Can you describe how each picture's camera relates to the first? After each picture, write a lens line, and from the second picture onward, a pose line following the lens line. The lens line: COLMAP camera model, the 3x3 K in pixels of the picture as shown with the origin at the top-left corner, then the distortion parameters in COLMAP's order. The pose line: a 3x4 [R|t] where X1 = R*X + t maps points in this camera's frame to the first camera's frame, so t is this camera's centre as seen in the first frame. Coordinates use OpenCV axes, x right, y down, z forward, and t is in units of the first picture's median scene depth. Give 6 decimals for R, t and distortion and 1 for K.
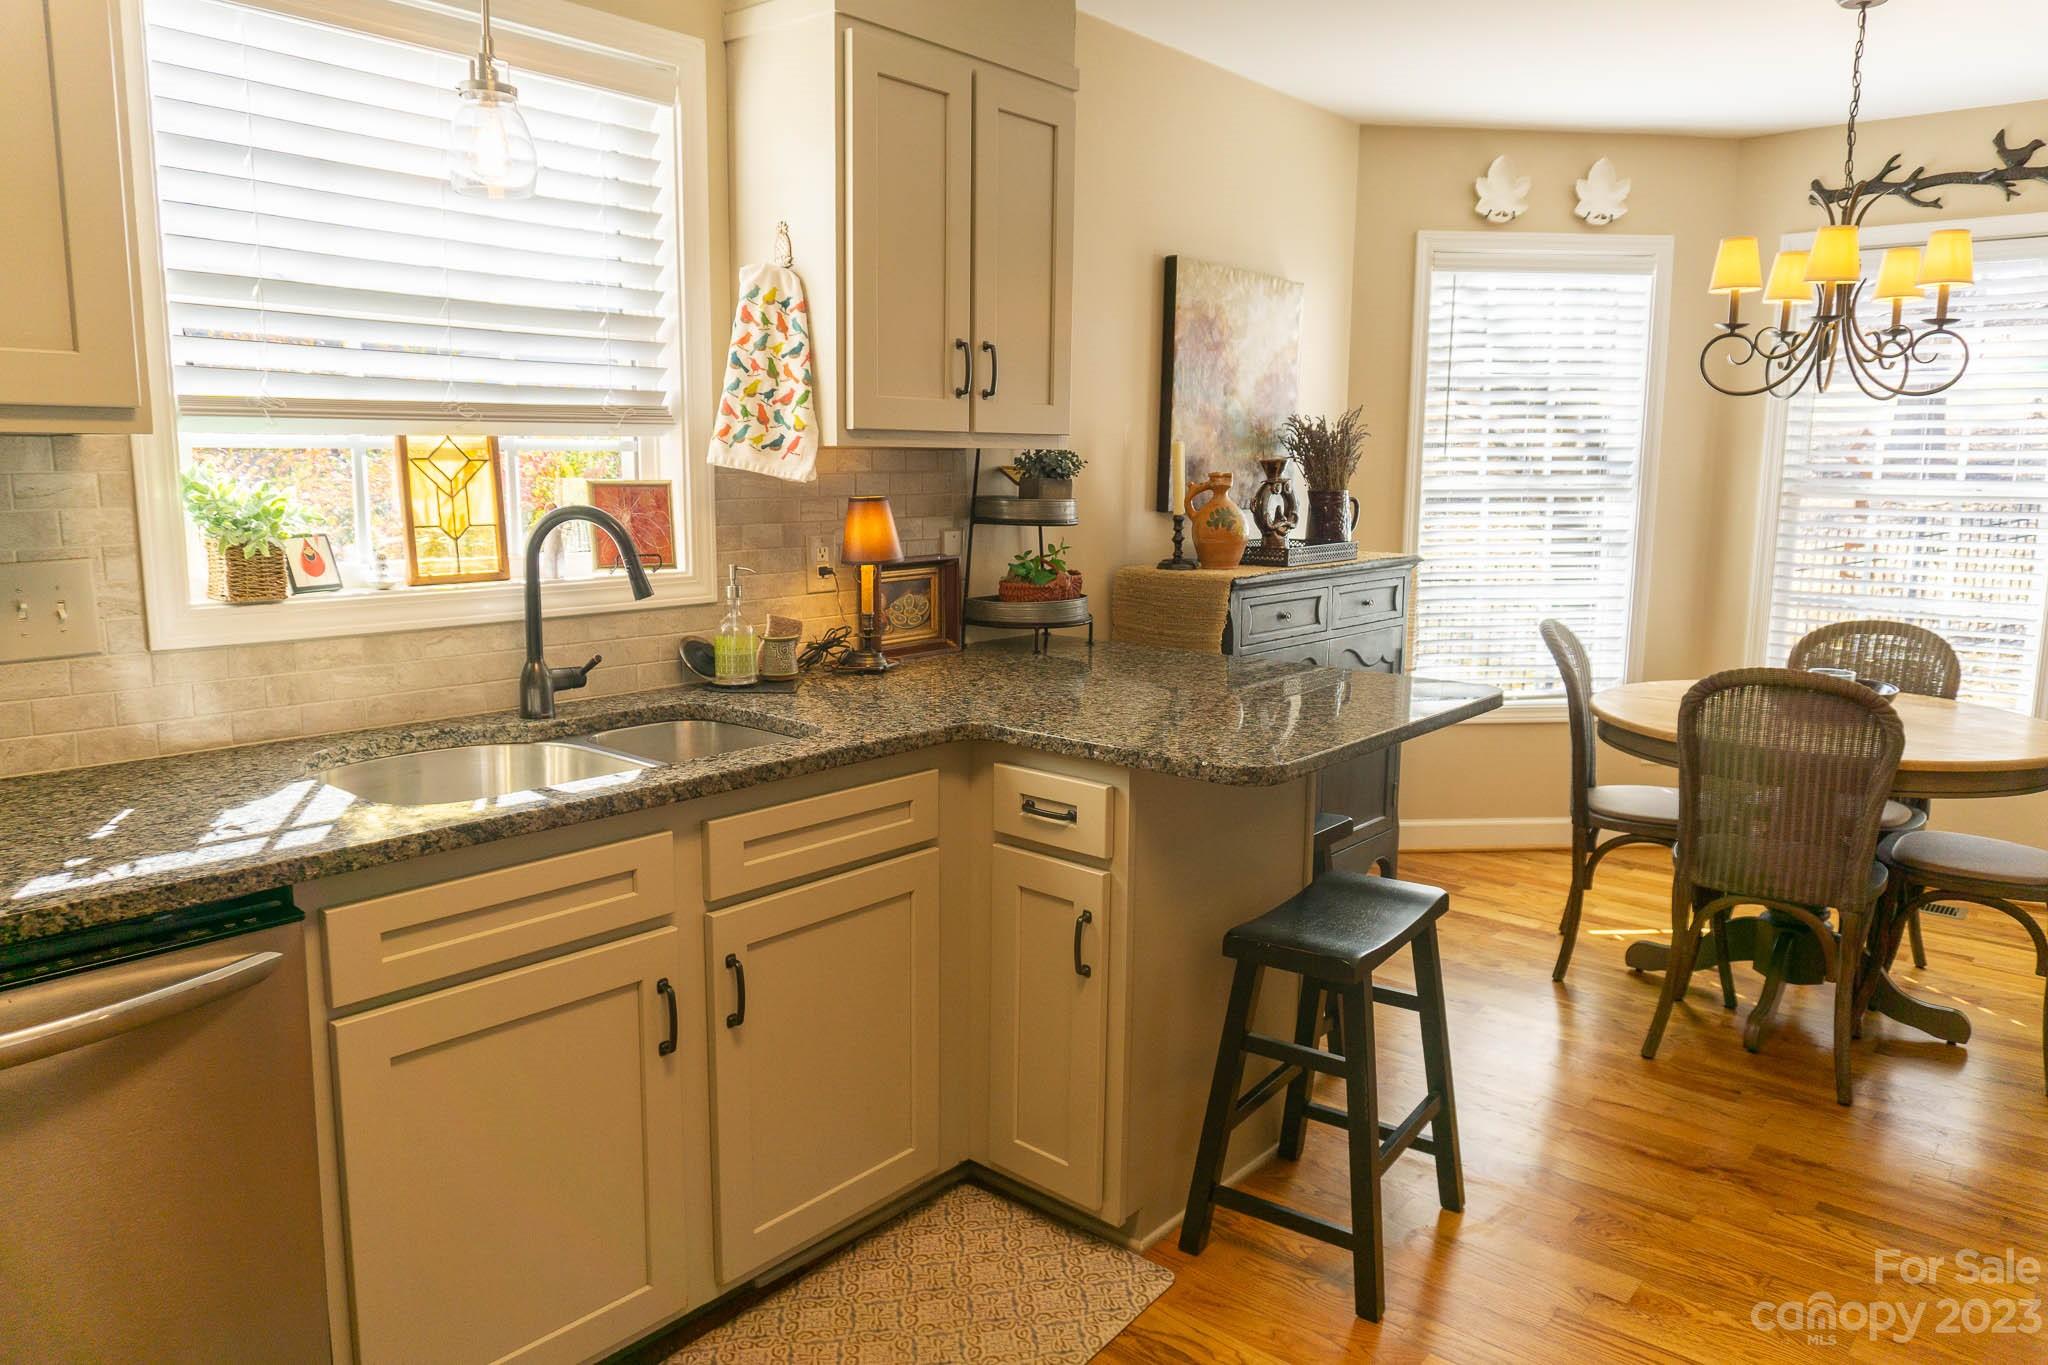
lens RADIAL K [[1362.4, 0, 1017.8], [0, 1362.4, 683.4], [0, 0, 1]] dist [-0.022732, -0.004134]
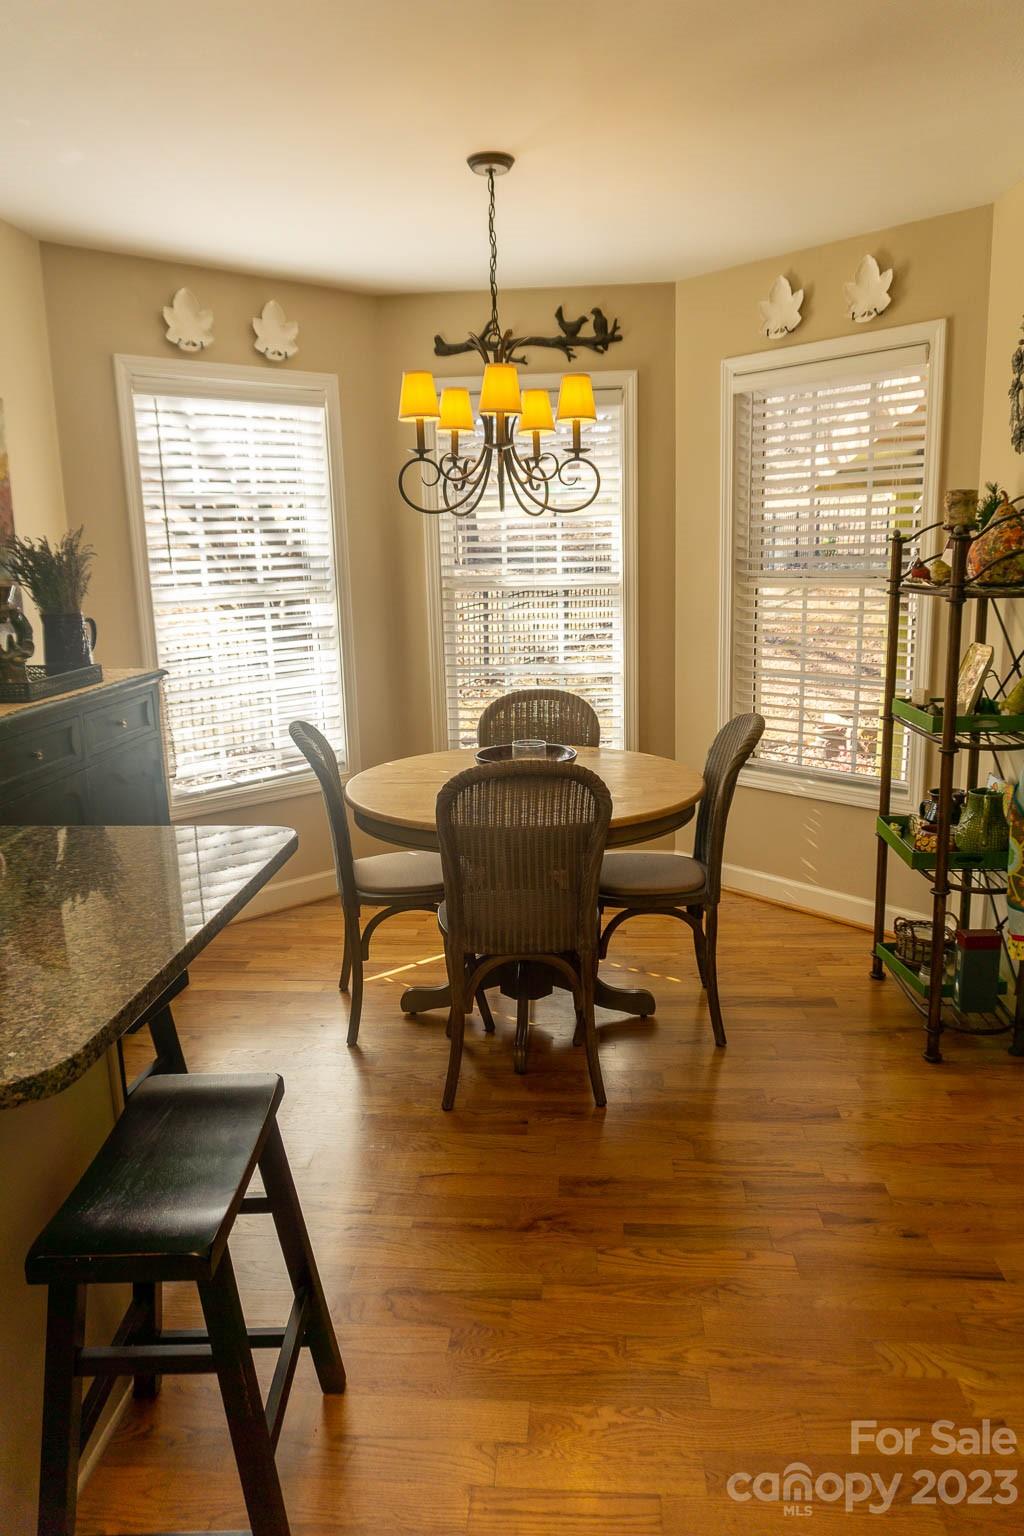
lens RADIAL K [[1021.8, 0, 515.6], [0, 1021.8, 769.1], [0, 0, 1]] dist [-0.022732, -0.004134]
pose [[0.799125, -0.149868, 0.582184, 0.051057], [0.124542, 0.988689, 0.083561, -0.056615], [-0.588122, 0.005730, 0.808752, 0.238473]]
